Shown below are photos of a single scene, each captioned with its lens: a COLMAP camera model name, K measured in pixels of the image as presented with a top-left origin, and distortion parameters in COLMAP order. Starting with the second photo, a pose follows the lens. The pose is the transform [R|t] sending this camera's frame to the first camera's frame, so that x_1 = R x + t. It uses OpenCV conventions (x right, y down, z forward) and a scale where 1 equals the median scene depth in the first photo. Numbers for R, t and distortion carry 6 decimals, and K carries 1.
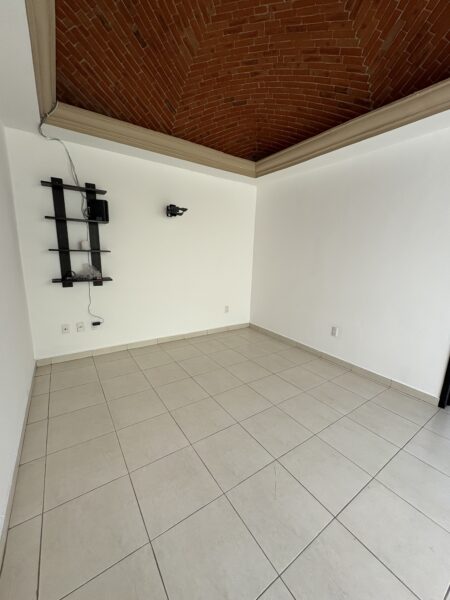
lens RADIAL K [[238.9, 0, 226.6], [0, 238.9, 299.1], [0, 0, 1]] dist [-0.000809, 0.000406]
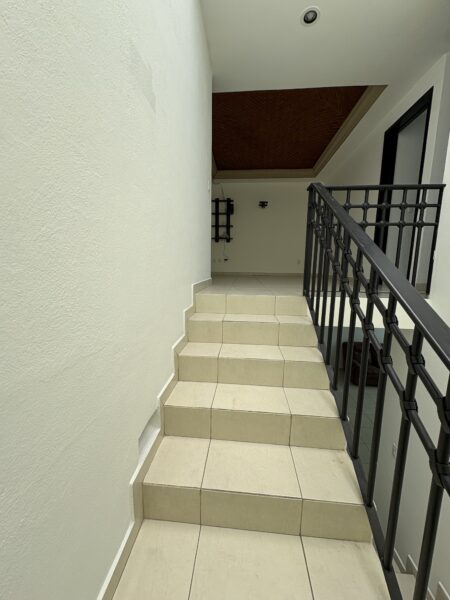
lens RADIAL K [[238.9, 0, 224.0], [0, 238.9, 301.0], [0, 0, 1]] dist [-0.000809, 0.000406]
pose [[0.770372, 0.075422, -0.633118, 0.962080], [-0.116966, 0.992845, -0.024047, 0.589089], [0.626774, 0.092578, 0.773682, -0.768591]]
